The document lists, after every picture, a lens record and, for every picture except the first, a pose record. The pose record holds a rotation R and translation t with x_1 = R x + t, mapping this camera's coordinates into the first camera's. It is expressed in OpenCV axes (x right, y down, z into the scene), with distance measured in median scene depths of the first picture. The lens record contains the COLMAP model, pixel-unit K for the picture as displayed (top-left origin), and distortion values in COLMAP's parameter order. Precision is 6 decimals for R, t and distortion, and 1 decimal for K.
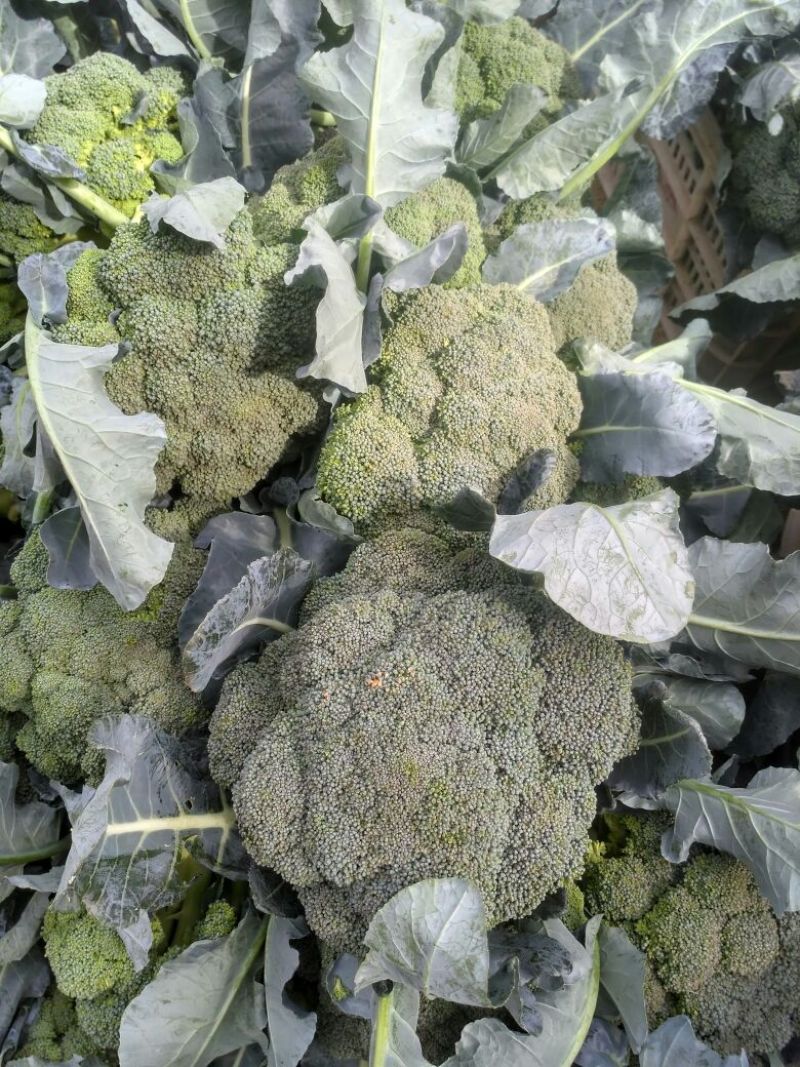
lens RADIAL K [[974.6, 0, 400.0], [0, 974.6, 533.5], [0, 0, 1]] dist [0.098601, -0.248285]
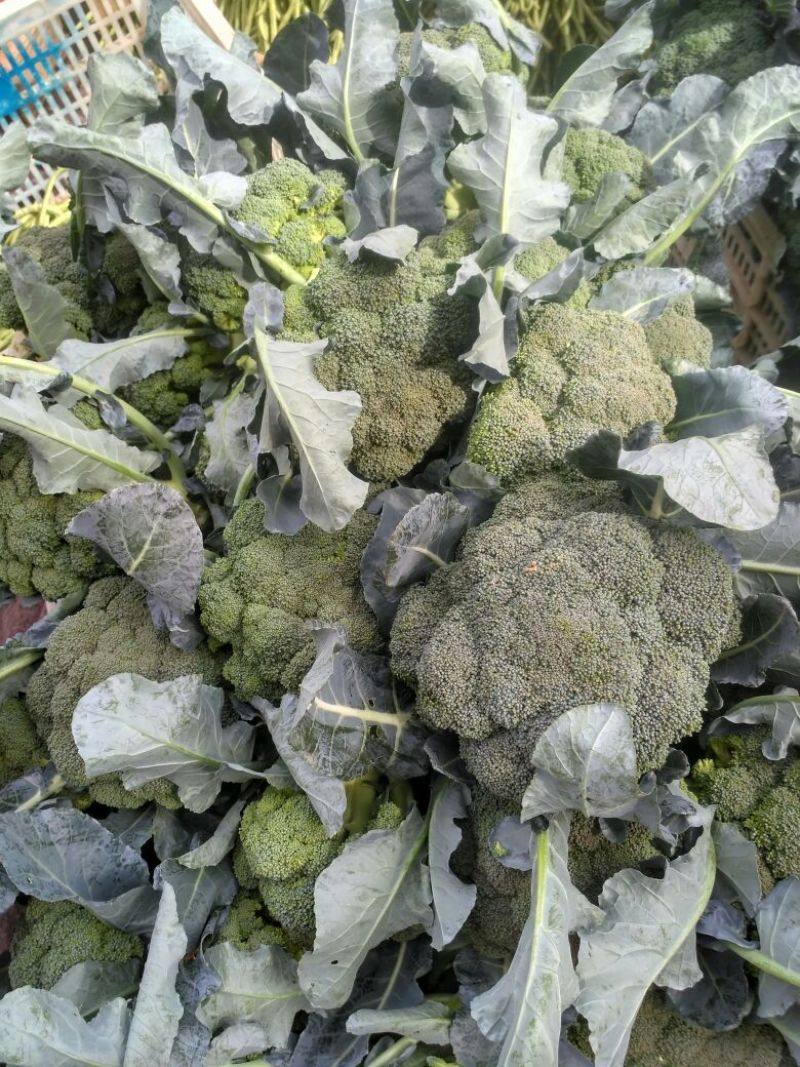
lens RADIAL K [[974.6, 0, 400.0], [0, 974.6, 533.5], [0, 0, 1]] dist [0.098601, -0.248285]
pose [[0.998053, -0.012541, -0.061097, -0.097633], [0.003050, 0.988218, -0.153021, 0.246330], [0.062297, 0.152537, 0.986332, -0.243557]]
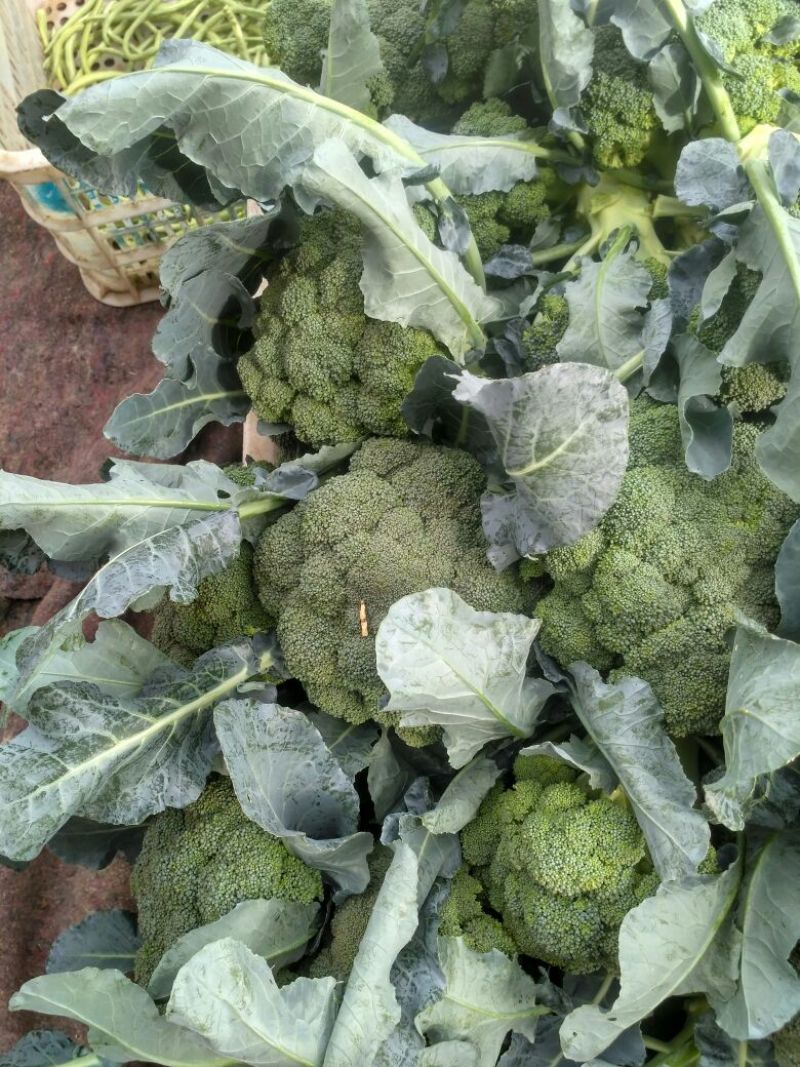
lens RADIAL K [[974.6, 0, 400.0], [0, 974.6, 533.5], [0, 0, 1]] dist [0.098601, -0.248285]
pose [[0.954341, 0.296825, -0.033585, -0.548418], [-0.297366, 0.954684, -0.012337, 0.203856], [0.028401, 0.021761, 0.999360, 0.039504]]
